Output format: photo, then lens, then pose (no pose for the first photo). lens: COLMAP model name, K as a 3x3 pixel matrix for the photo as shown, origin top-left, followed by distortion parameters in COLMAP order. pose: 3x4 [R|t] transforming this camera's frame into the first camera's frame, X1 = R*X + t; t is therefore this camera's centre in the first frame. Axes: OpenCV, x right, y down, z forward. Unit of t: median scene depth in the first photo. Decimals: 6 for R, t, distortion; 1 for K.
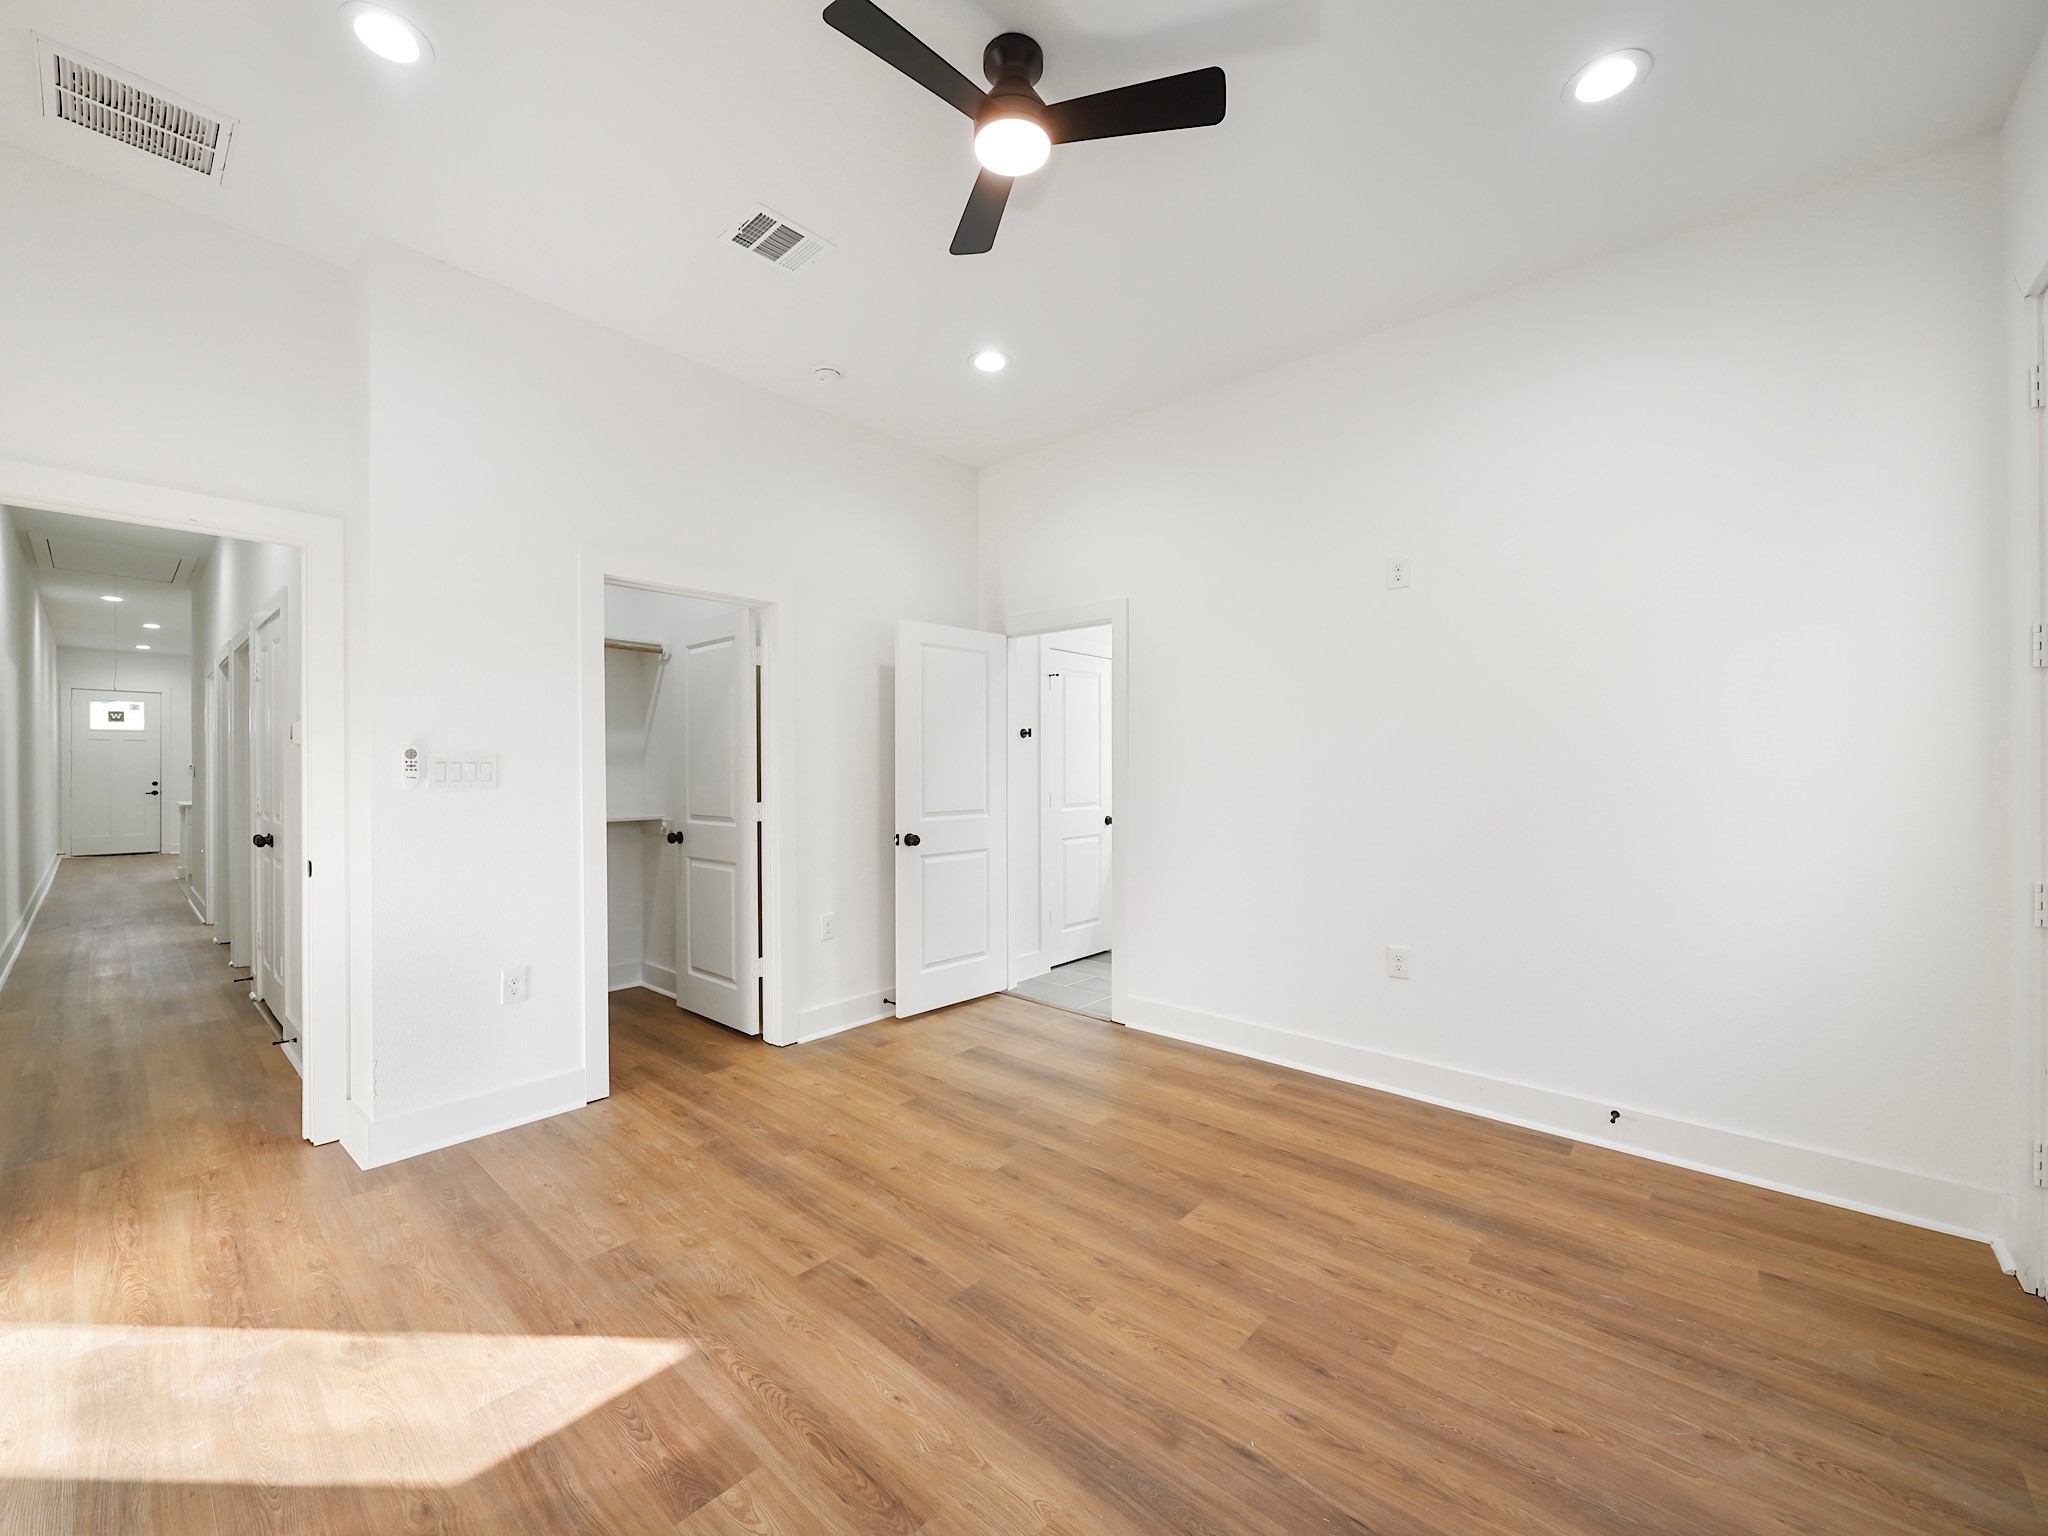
lens RADIAL K [[818.9, 0, 1007.1], [0, 818.9, 781.8], [0, 0, 1]] dist [-0.003030, -0.000402]
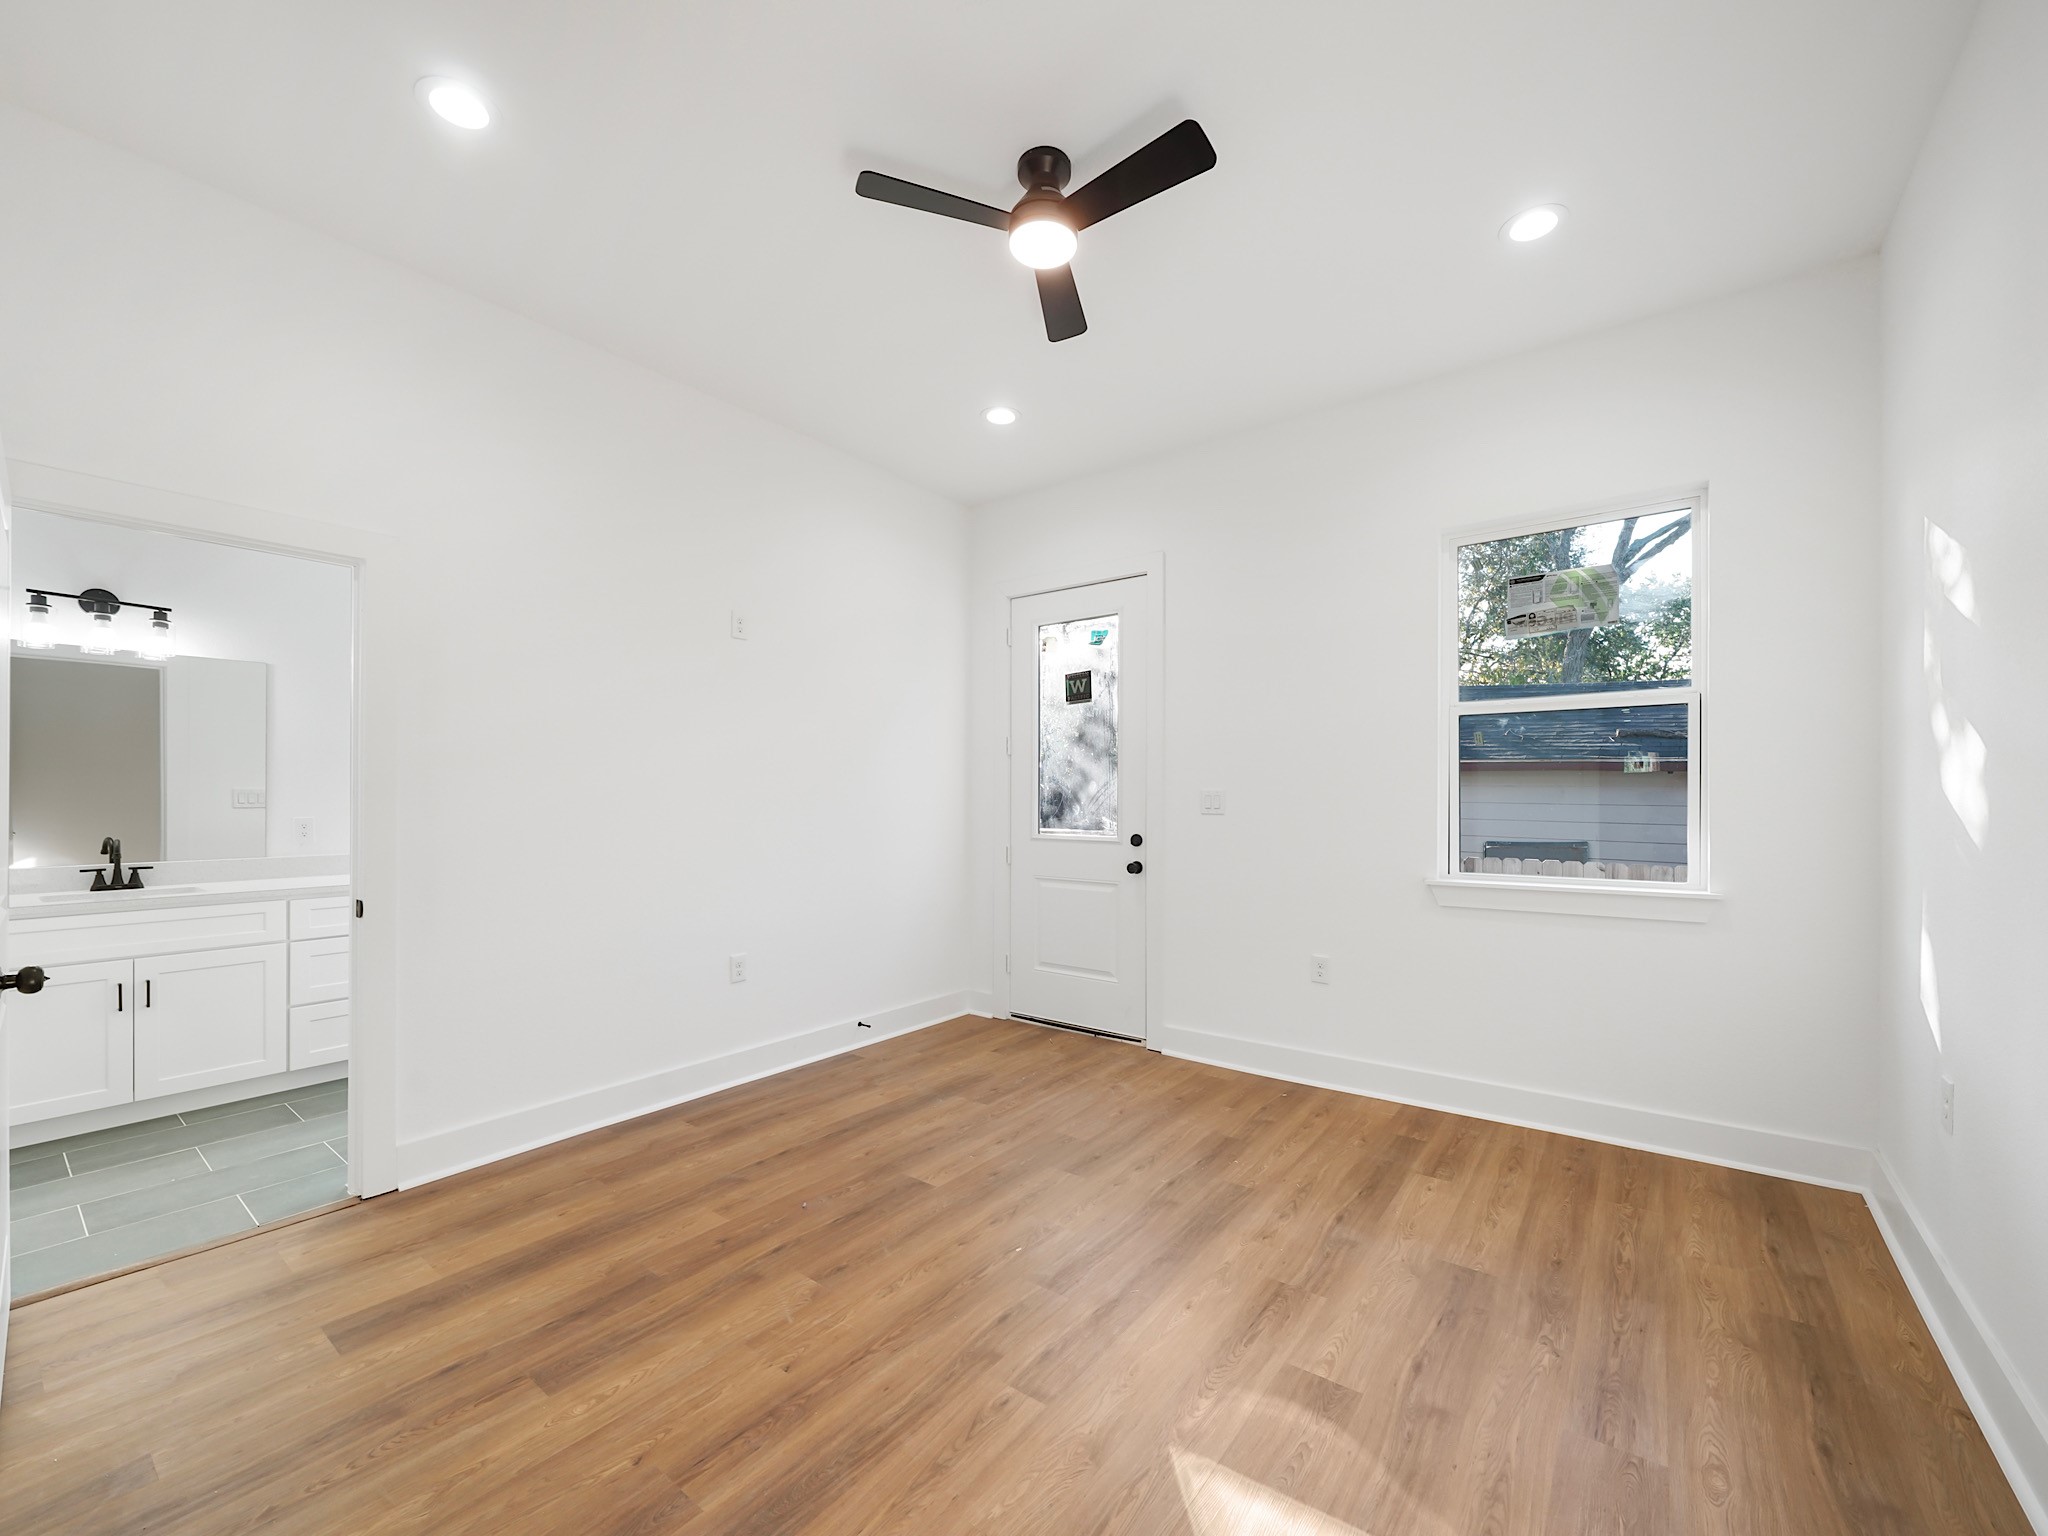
lens RADIAL K [[818.9, 0, 1007.1], [0, 818.9, 781.8], [0, 0, 1]] dist [-0.003030, -0.000402]
pose [[-0.062063, 0.017795, 0.997914, -0.970308], [0.018375, 0.999692, -0.016684, -0.027226], [-0.997903, 0.017301, -0.062371, 0.938766]]
